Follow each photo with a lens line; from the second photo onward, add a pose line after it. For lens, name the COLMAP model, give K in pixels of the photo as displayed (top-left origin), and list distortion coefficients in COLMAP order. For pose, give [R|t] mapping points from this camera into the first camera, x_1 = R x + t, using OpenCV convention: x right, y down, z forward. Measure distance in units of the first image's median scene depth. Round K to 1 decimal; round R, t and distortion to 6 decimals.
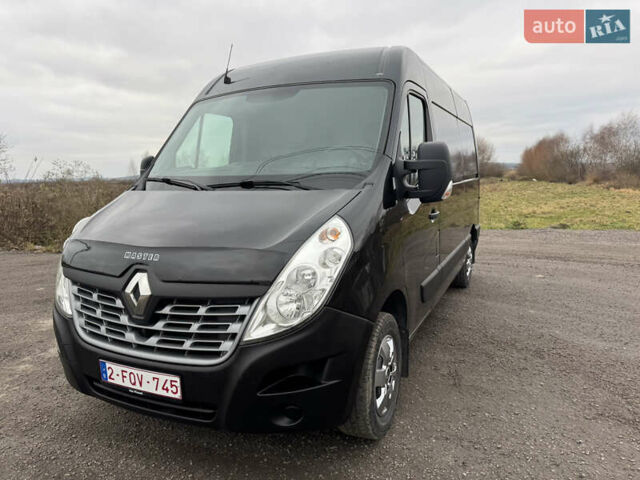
lens RADIAL K [[448.0, 0, 316.8], [0, 448.0, 243.0], [0, 0, 1]] dist [0.132935, -0.194177]
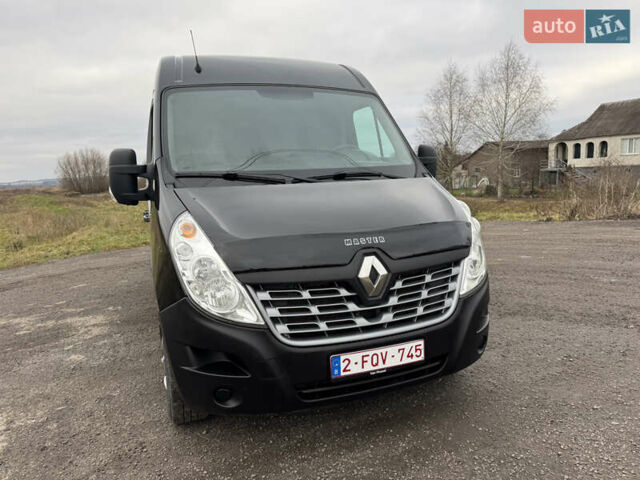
lens RADIAL K [[448.0, 0, 316.8], [0, 448.0, 243.0], [0, 0, 1]] dist [0.132935, -0.194177]
pose [[0.696411, -0.110482, 0.709087, -1.207829], [0.133351, 0.990792, 0.023406, -0.004675], [-0.705144, 0.078257, 0.704732, 0.362535]]
